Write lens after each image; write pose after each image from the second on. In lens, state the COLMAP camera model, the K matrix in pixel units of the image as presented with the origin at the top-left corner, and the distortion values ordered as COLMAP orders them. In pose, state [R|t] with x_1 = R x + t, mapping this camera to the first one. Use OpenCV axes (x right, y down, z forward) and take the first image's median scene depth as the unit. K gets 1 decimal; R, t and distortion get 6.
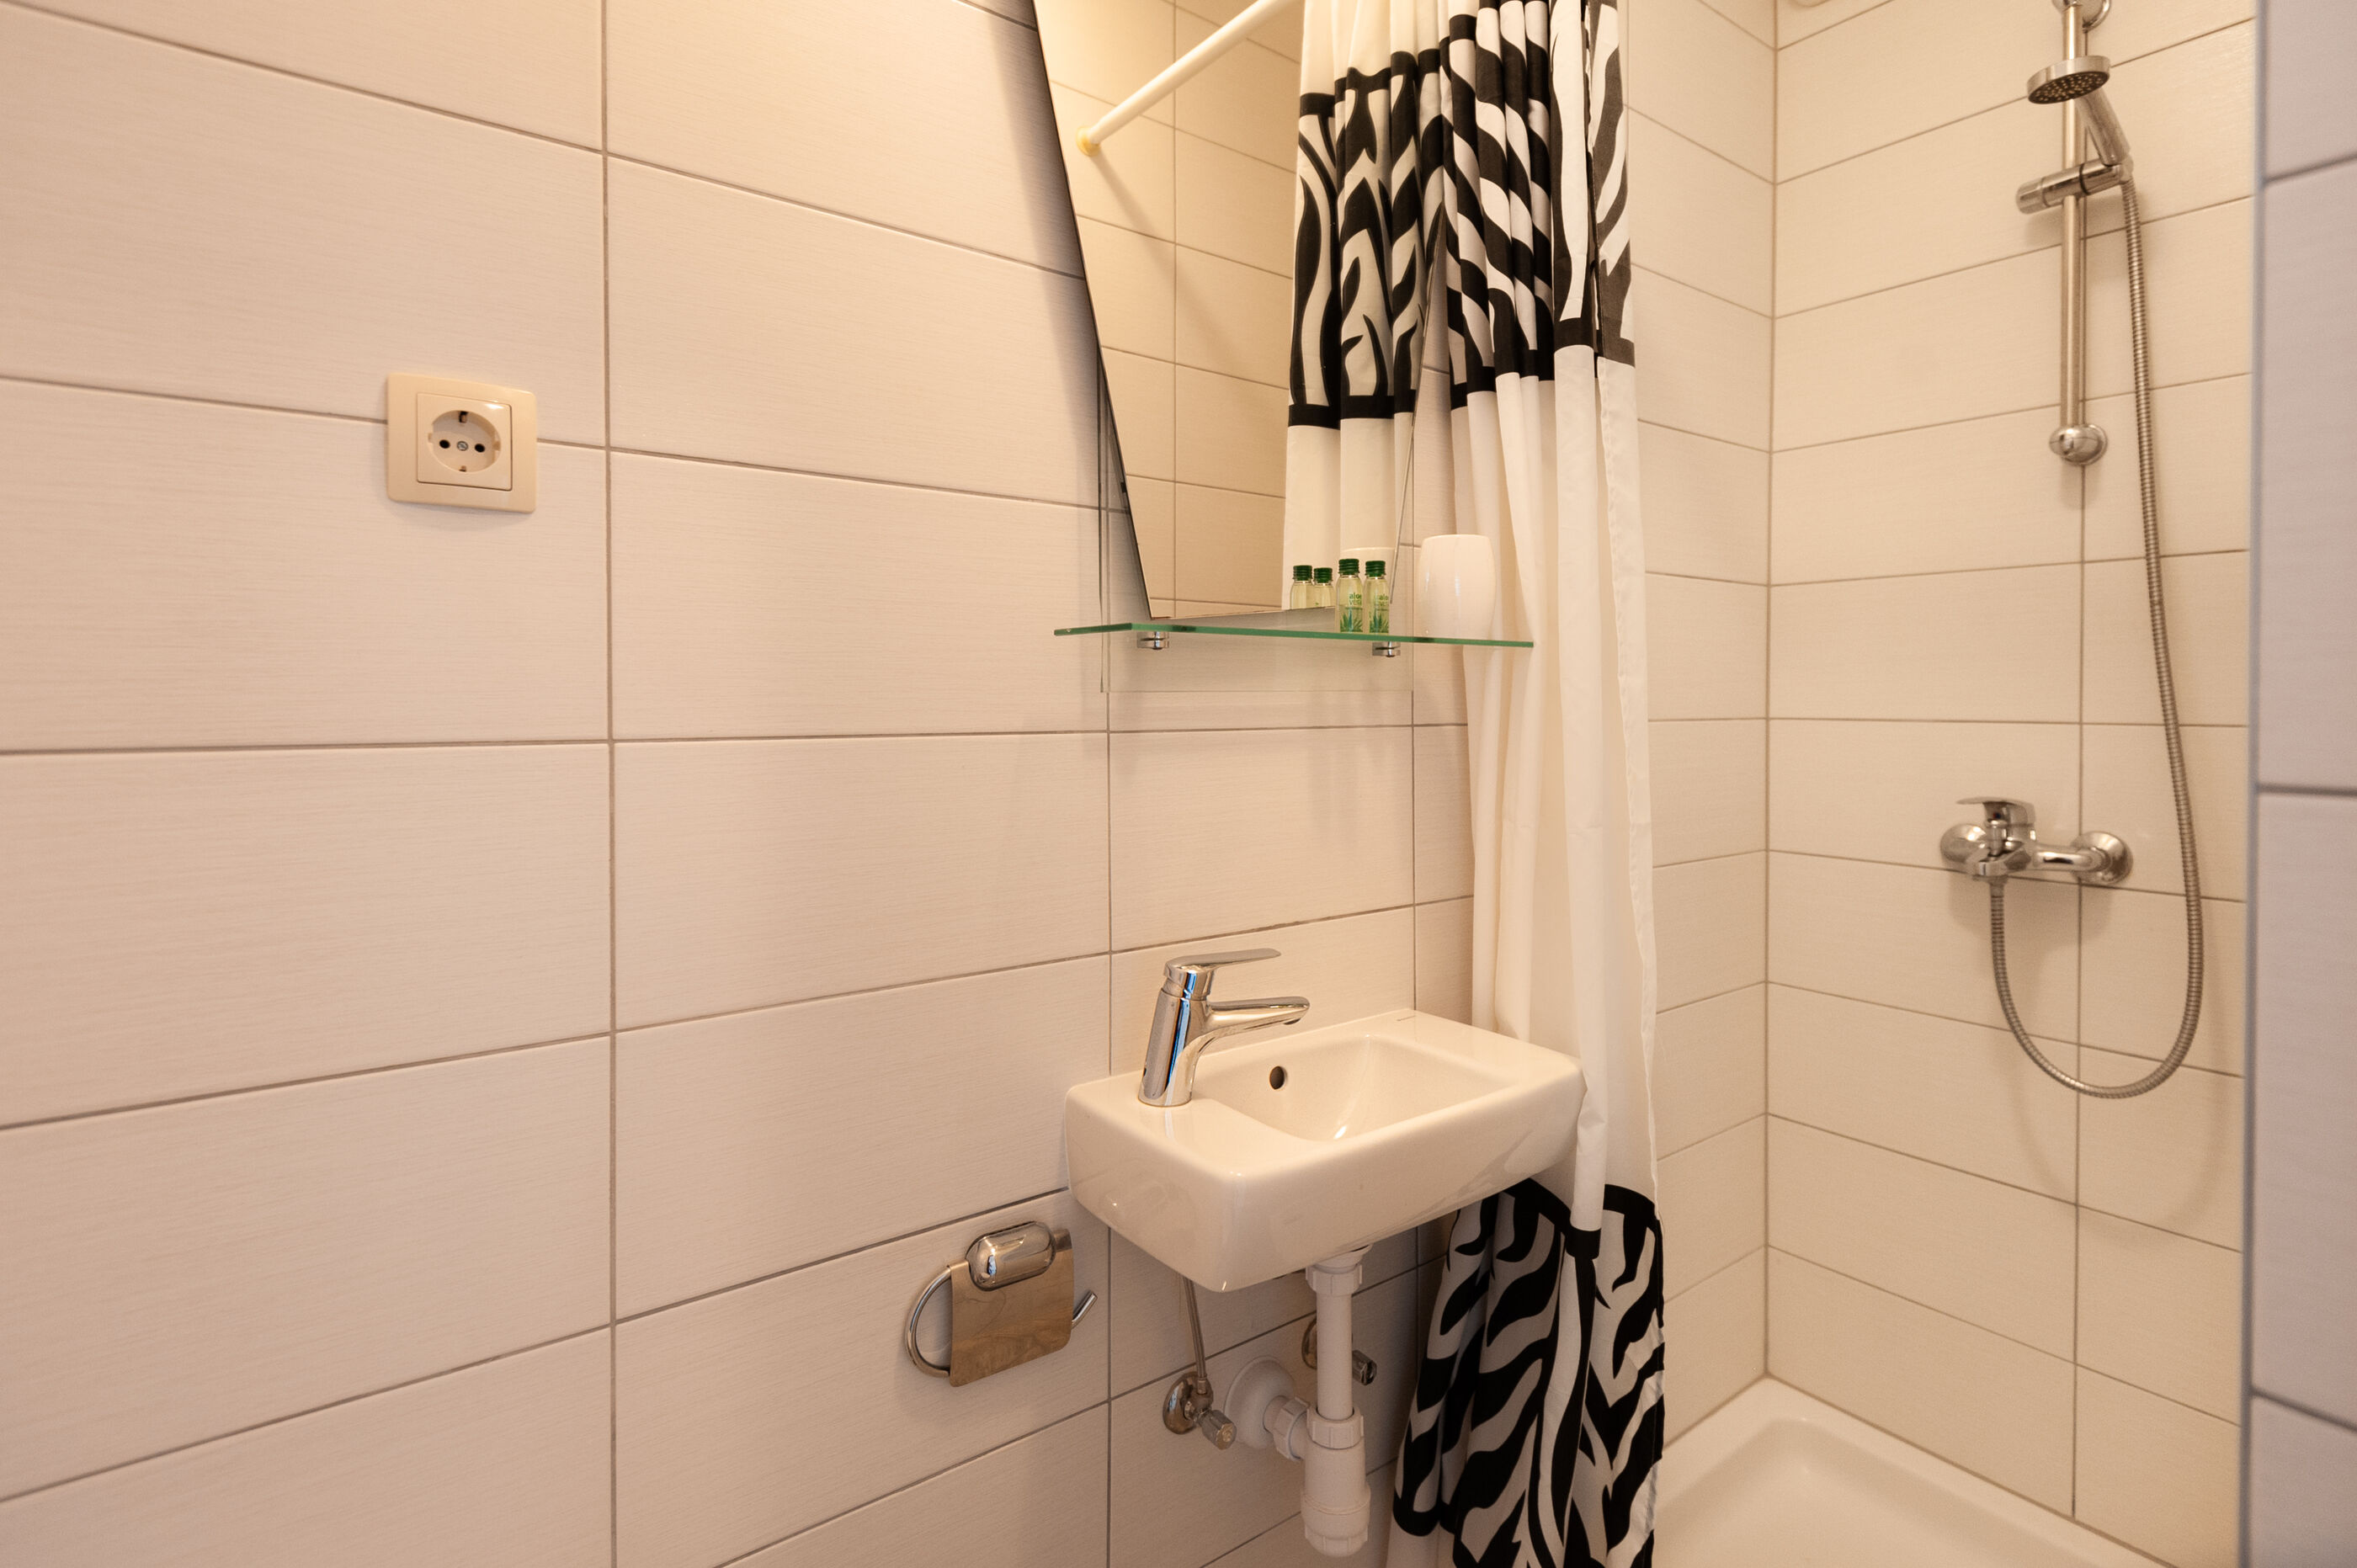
lens RADIAL K [[1052.9, 0, 1197.0], [0, 1052.9, 763.9], [0, 0, 1]] dist [0.028276, -0.015885]
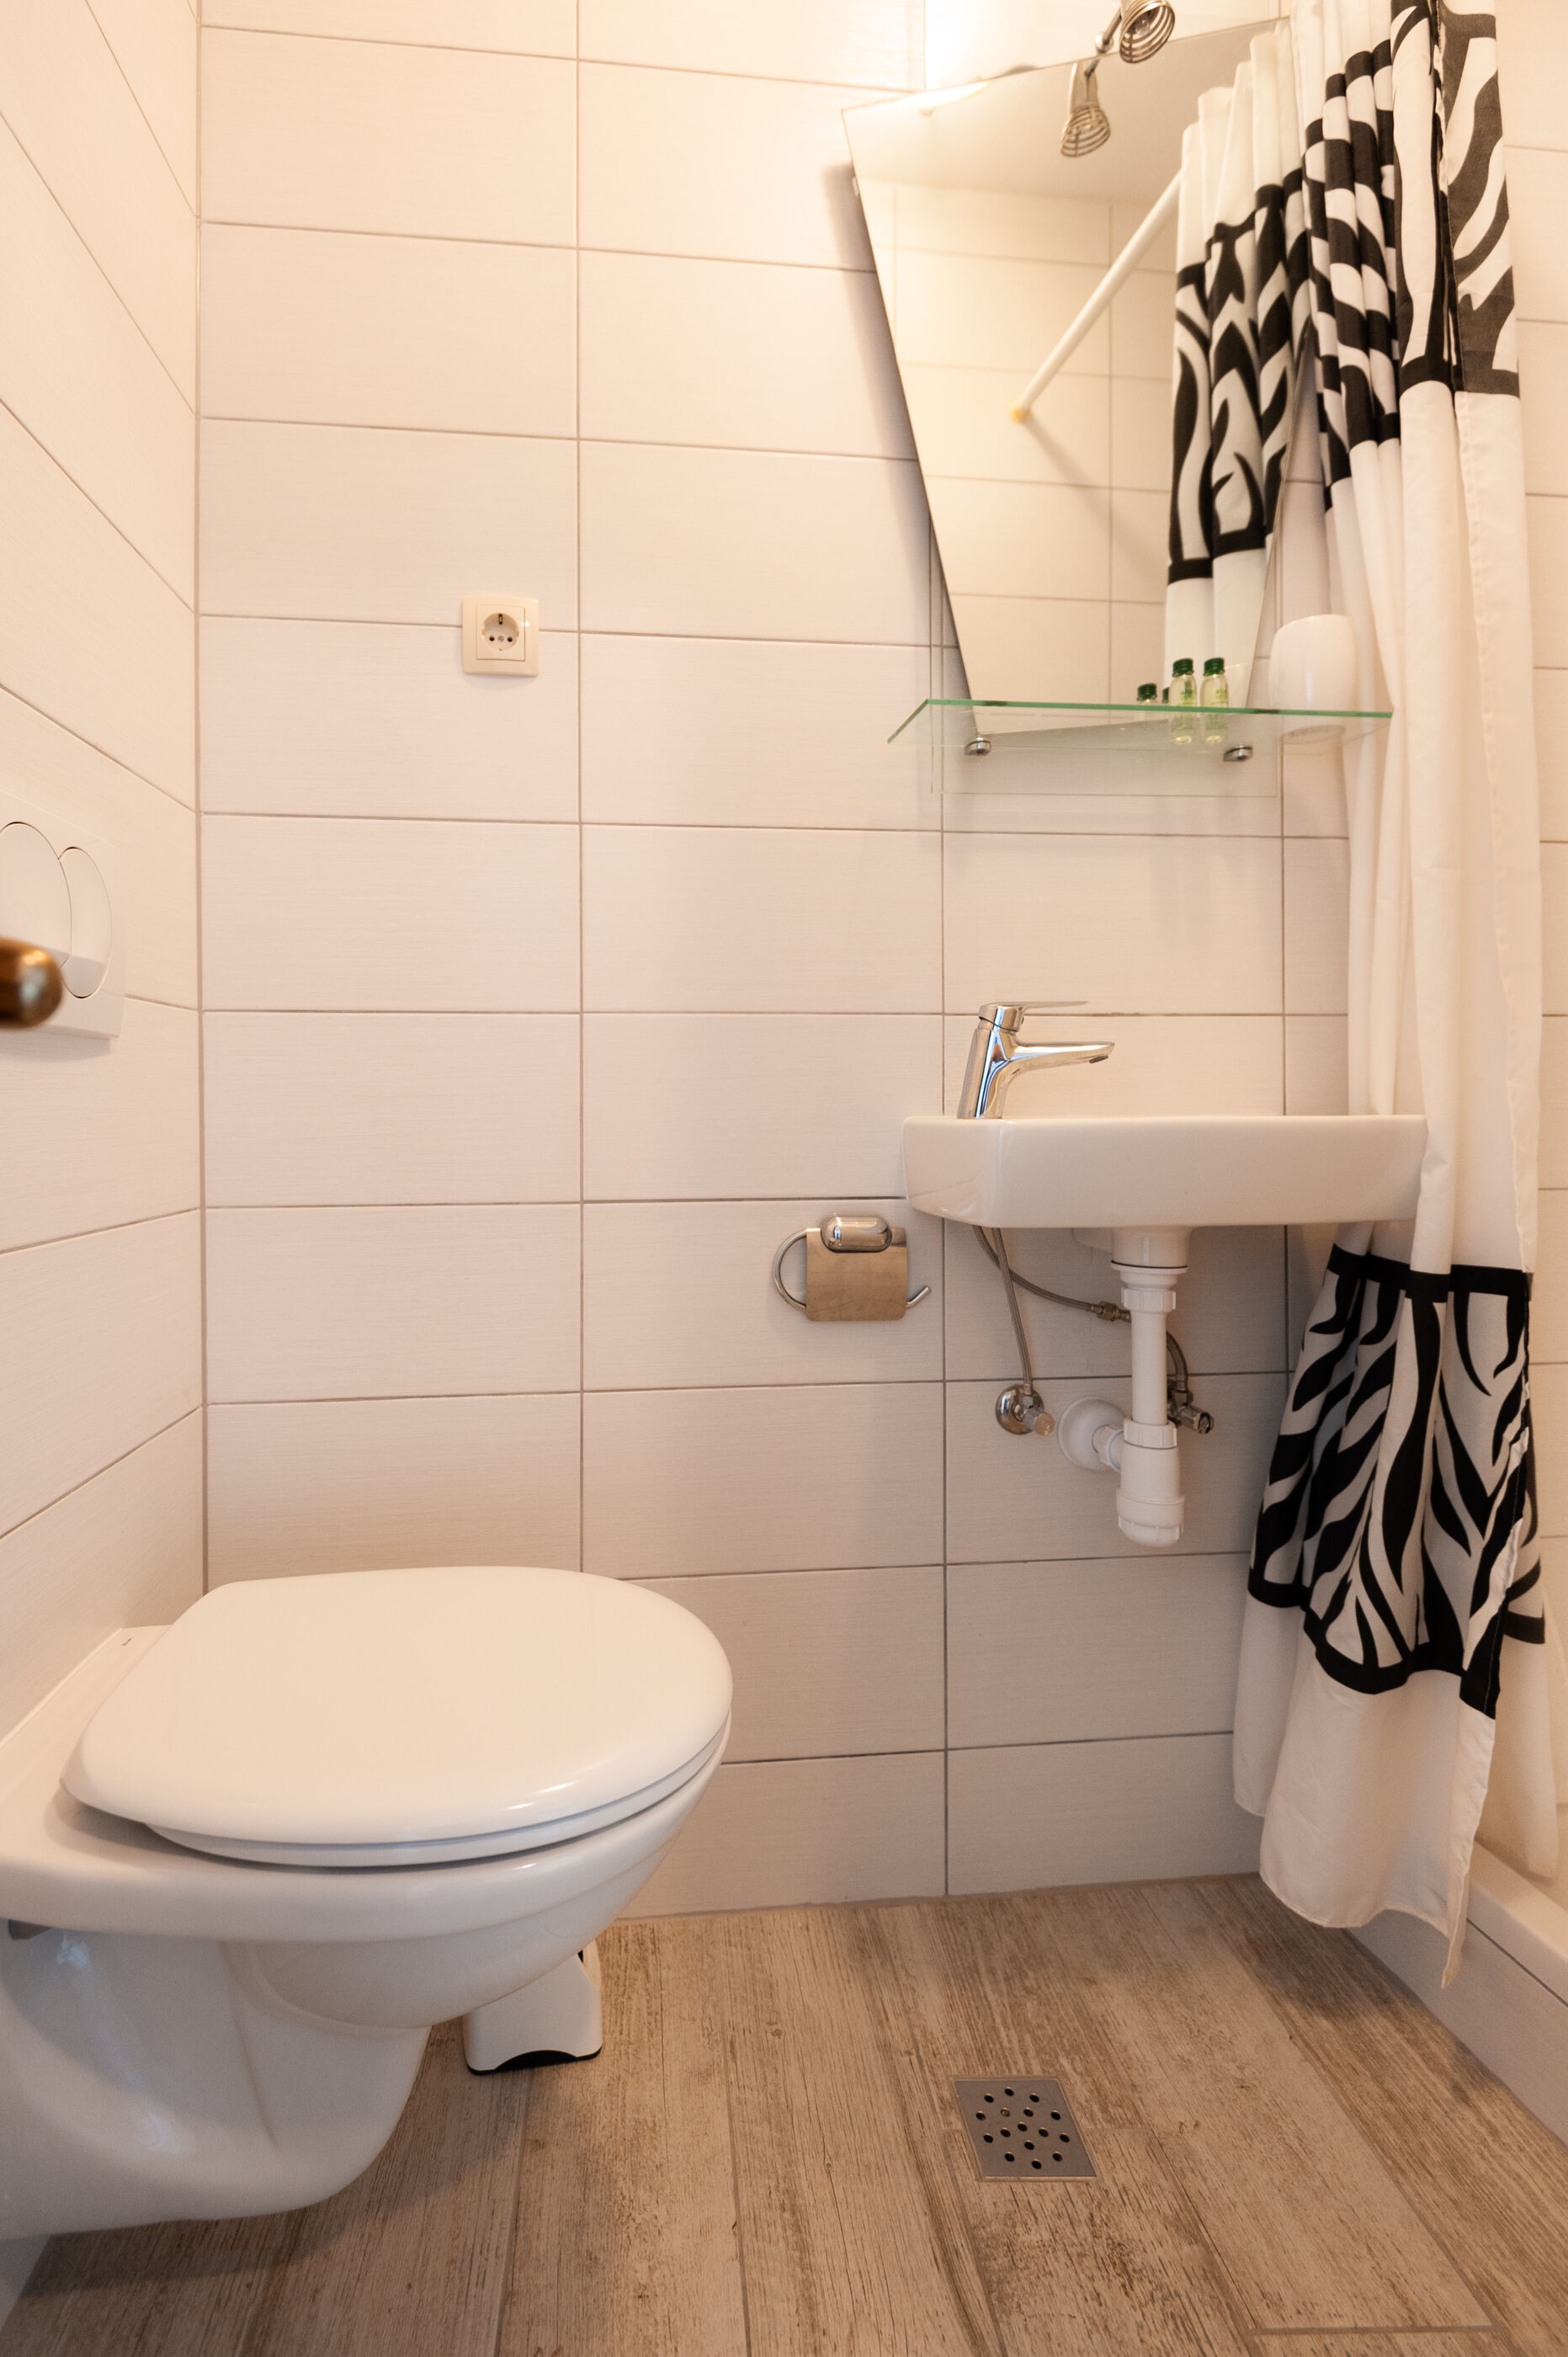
lens RADIAL K [[1052.9, 0, 744.7], [0, 1052.9, 1172.6], [0, 0, 1]] dist [0.028276, -0.015885]
pose [[0.881011, -0.000714, -0.473096, 0.255759], [-0.004888, 0.999932, -0.010613, 0.333112], [0.473071, 0.011663, 0.880947, -0.156523]]
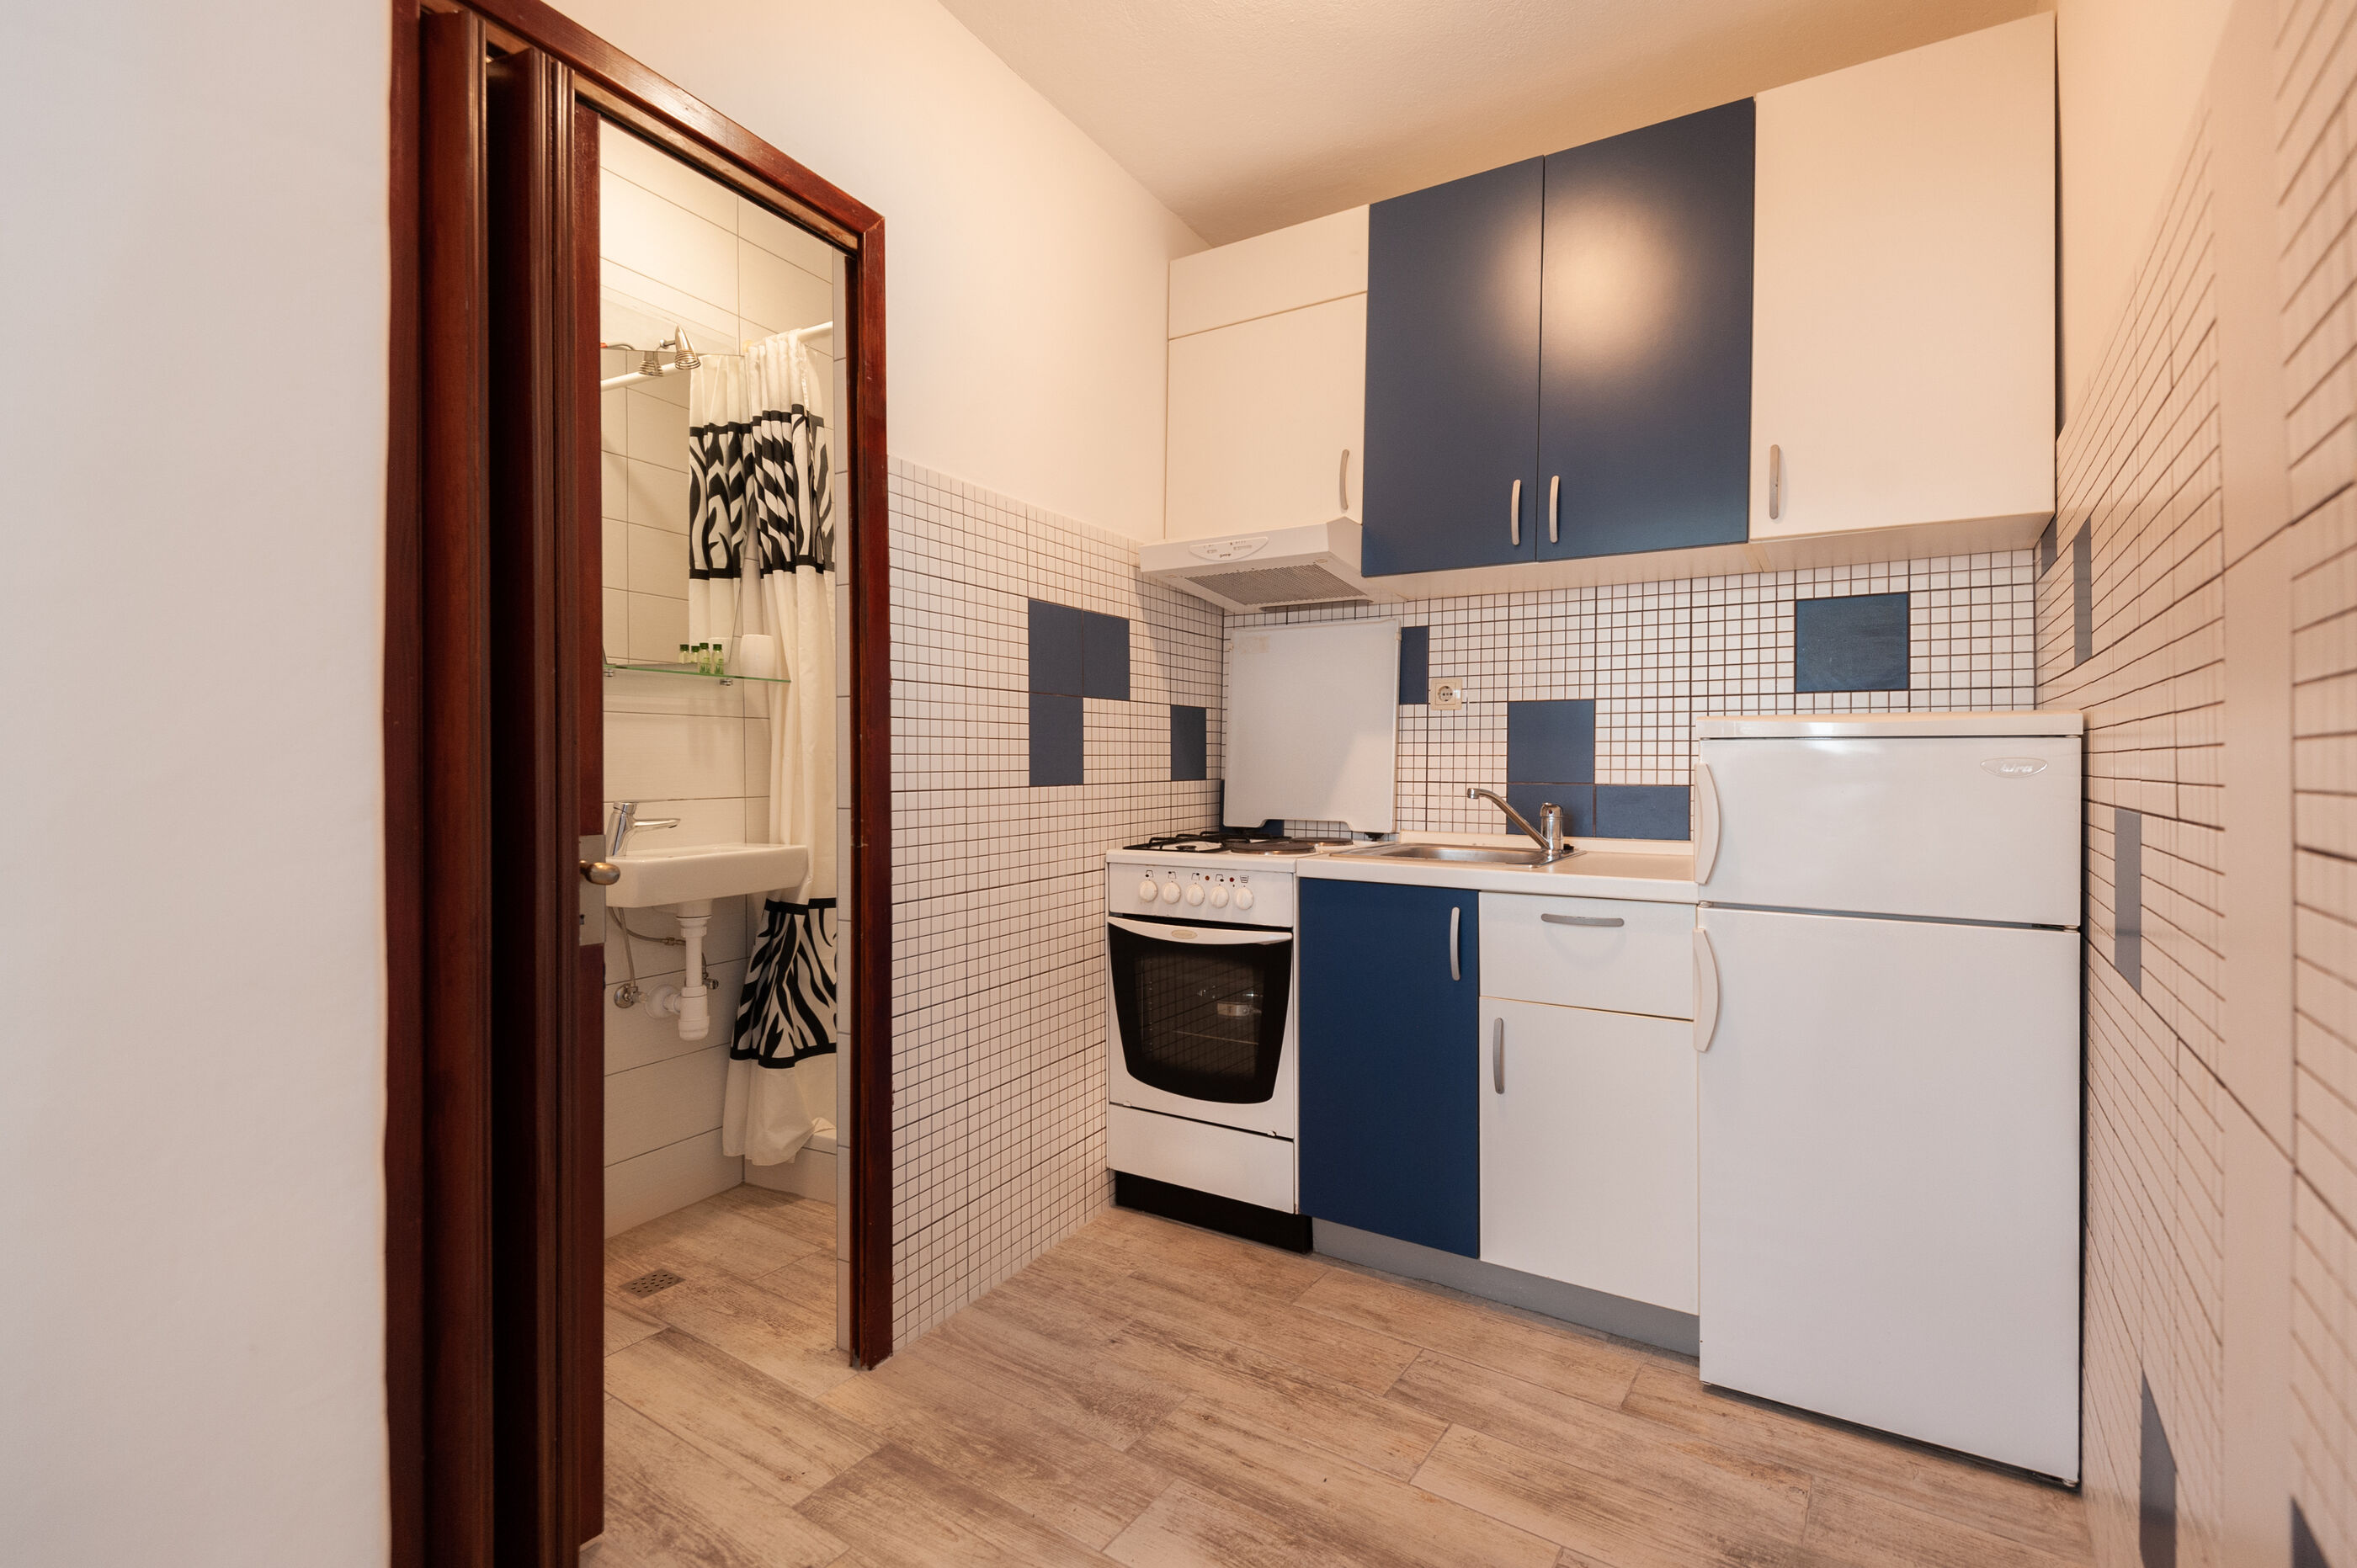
lens RADIAL K [[1052.9, 0, 1197.0], [0, 1052.9, 763.9], [0, 0, 1]] dist [0.028276, -0.015885]
pose [[0.900219, -0.001989, 0.435433, 0.102040], [0.009284, 0.999850, -0.014627, 0.122468], [-0.435338, 0.017210, 0.900103, -1.610207]]
